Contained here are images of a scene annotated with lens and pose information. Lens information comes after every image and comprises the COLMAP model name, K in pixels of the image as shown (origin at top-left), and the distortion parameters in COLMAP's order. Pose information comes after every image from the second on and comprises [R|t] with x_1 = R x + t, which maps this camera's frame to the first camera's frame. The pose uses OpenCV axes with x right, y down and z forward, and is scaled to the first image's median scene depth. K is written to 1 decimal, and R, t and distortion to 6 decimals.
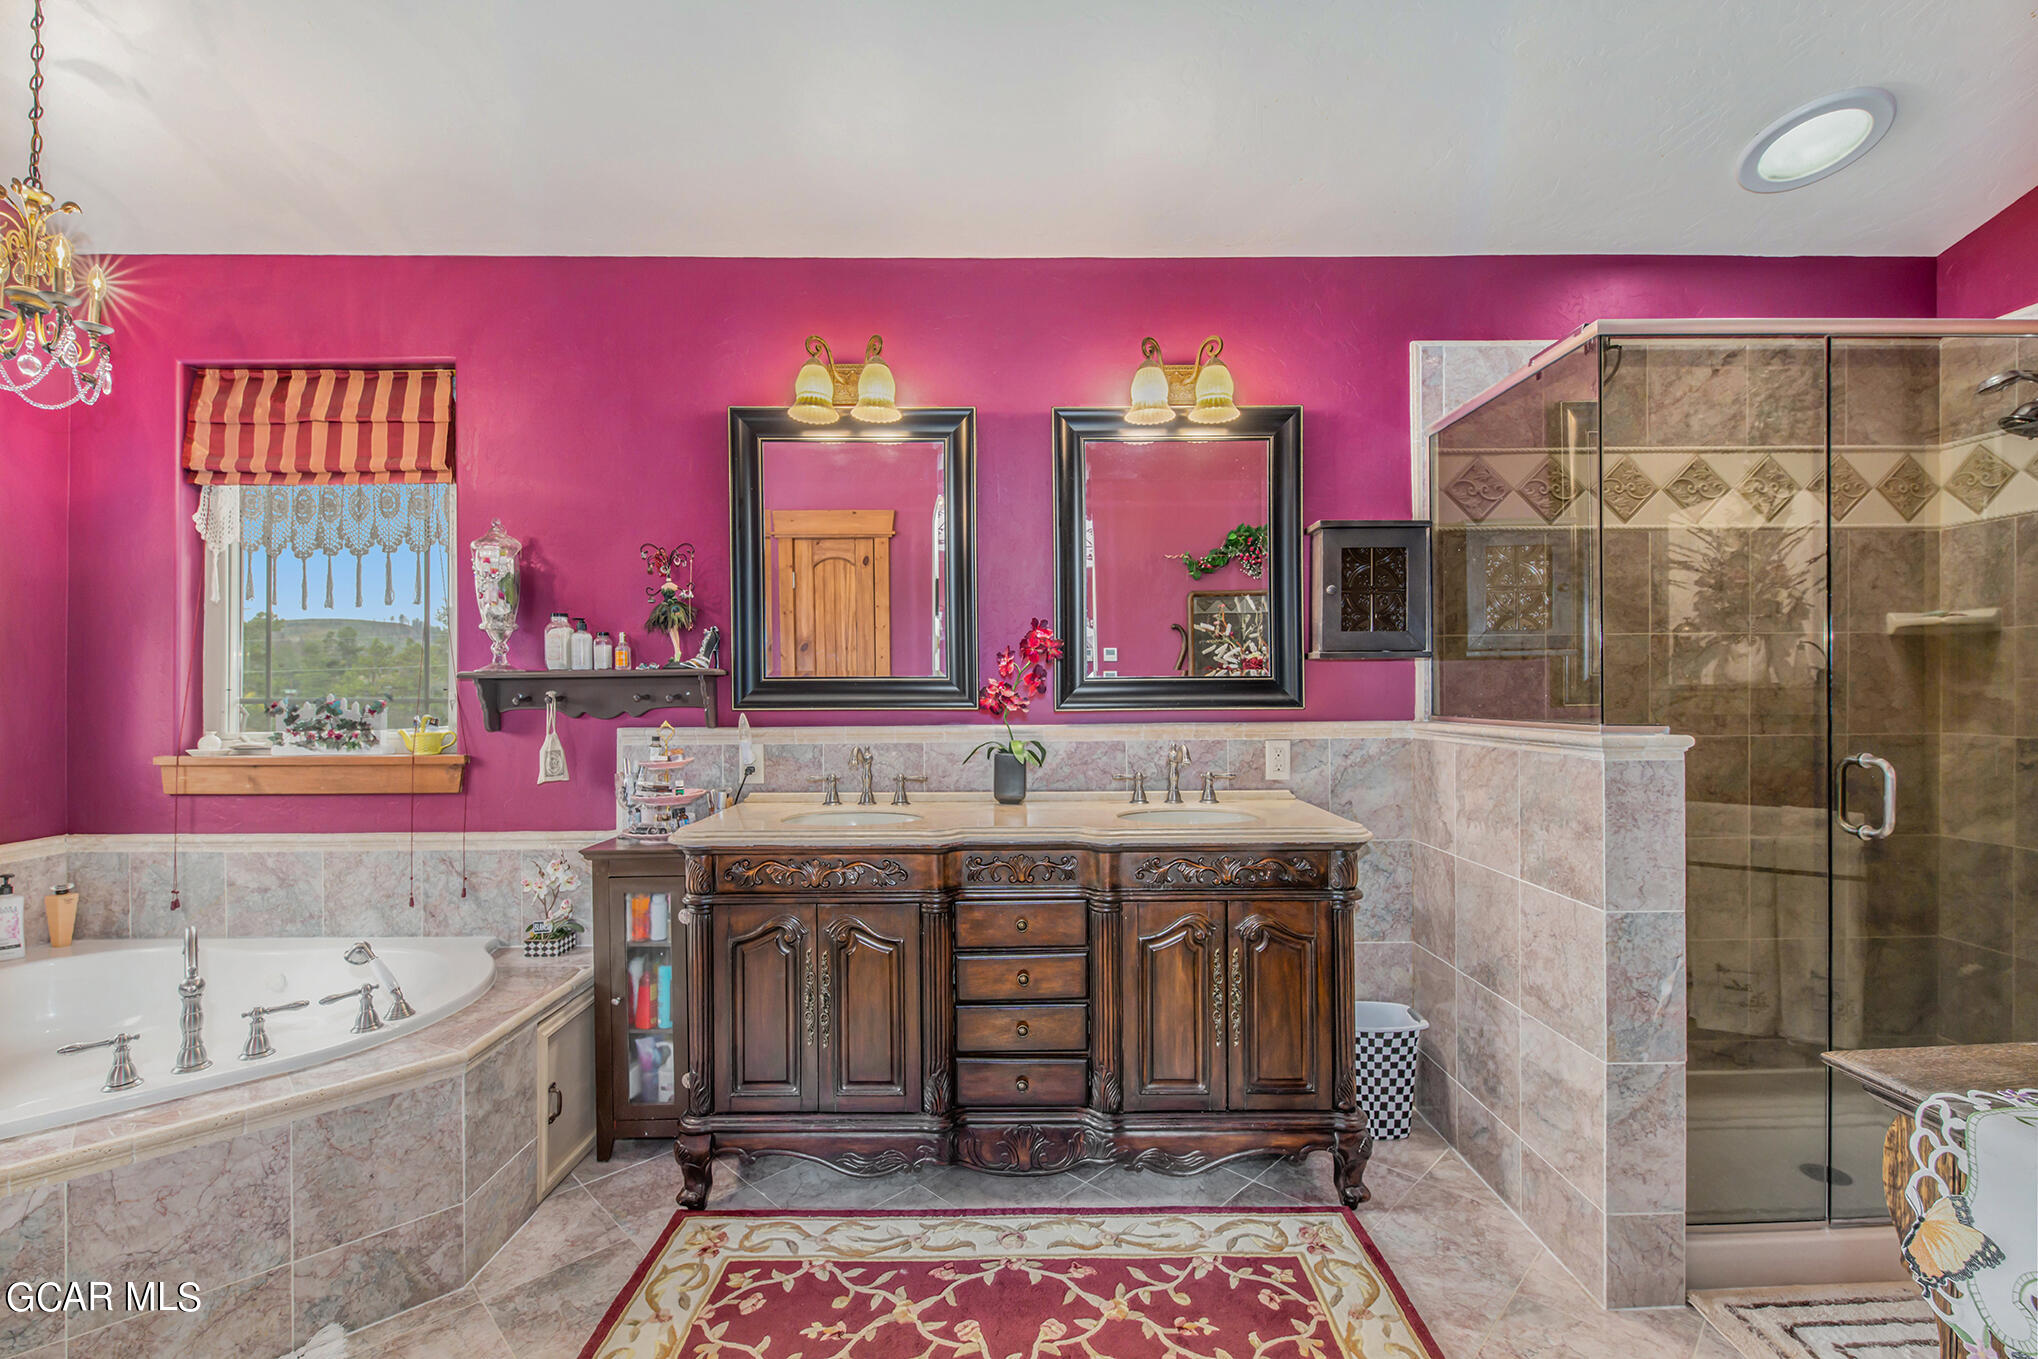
lens RADIAL K [[883.7, 0, 1019.0], [0, 883.7, 679.5], [0, 0, 1]] dist [0.002207, 0.000140]
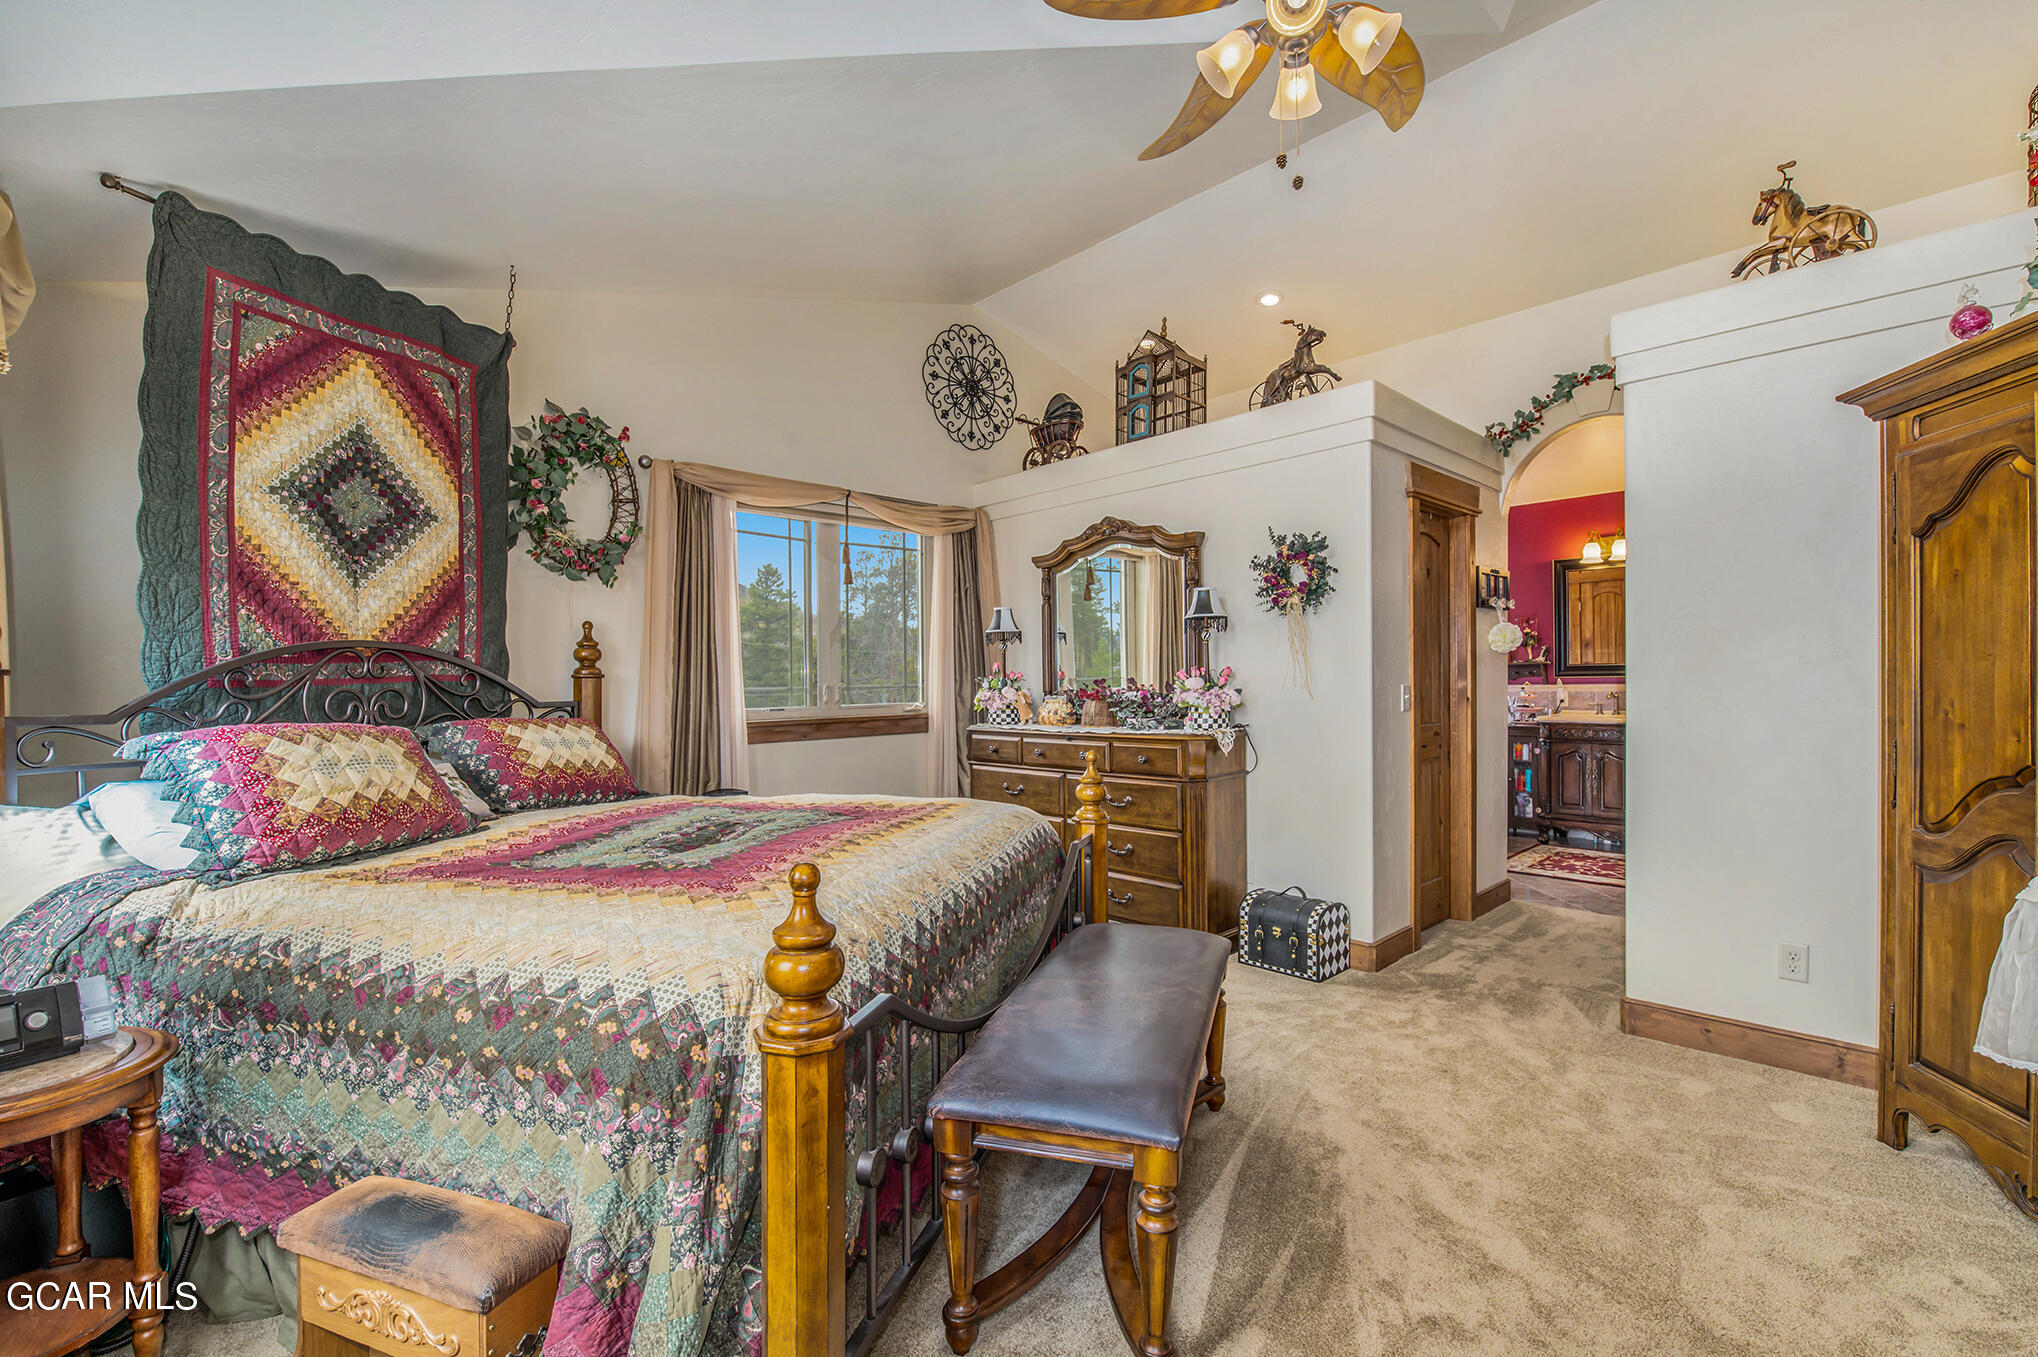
lens RADIAL K [[883.7, 0, 1019.0], [0, 883.7, 678.5], [0, 0, 1]] dist [0.002207, 0.000140]
pose [[0.689489, 0.001669, -0.724294, 0.490728], [0.006758, 0.999939, 0.008737, 0.004936], [0.724265, -0.010919, 0.689436, -2.005441]]
